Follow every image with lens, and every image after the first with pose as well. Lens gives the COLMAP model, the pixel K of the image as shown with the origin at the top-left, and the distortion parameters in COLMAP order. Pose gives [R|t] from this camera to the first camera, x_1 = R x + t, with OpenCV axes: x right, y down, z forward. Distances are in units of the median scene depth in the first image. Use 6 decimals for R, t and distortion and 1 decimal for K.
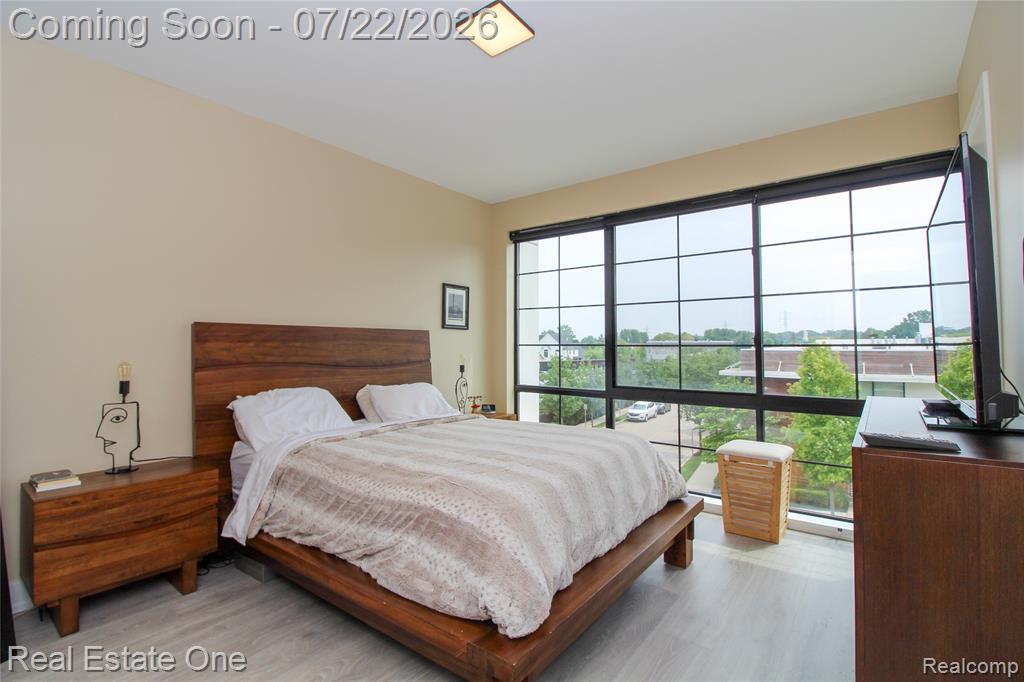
lens RADIAL K [[471.4, 0, 506.7], [0, 471.4, 329.1], [0, 0, 1]] dist [0.000155, -0.013539]
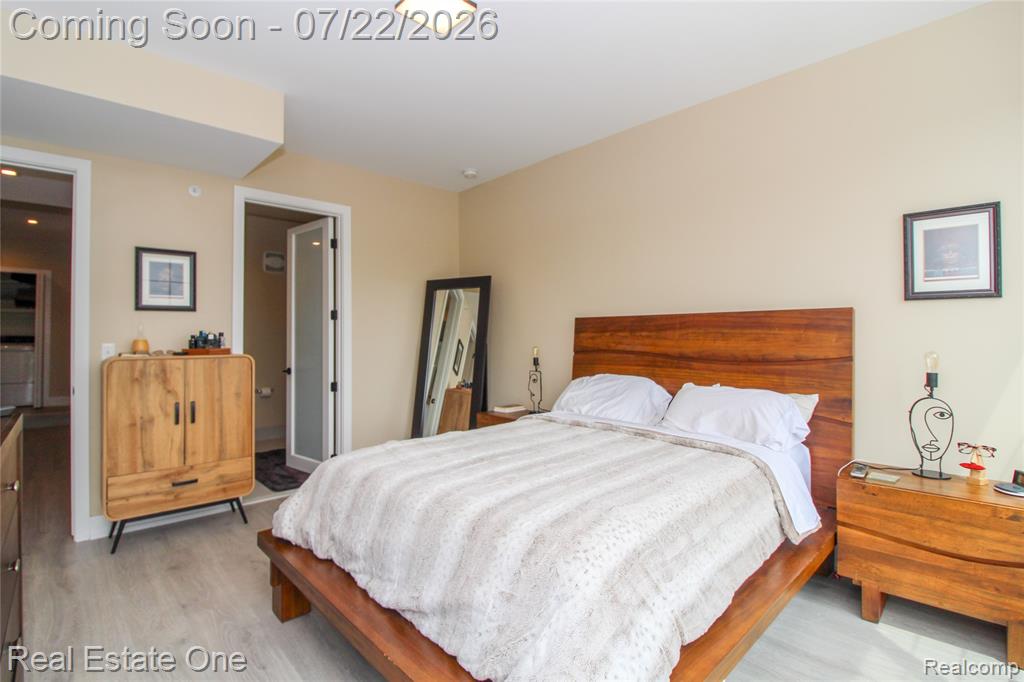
lens RADIAL K [[471.4, 0, 506.7], [0, 471.4, 329.1], [0, 0, 1]] dist [0.000155, -0.013539]
pose [[-0.142756, -0.016355, -0.989623, 0.571729], [0.037522, 0.999055, -0.021923, 0.032009], [0.989046, -0.040262, -0.142008, 0.809502]]
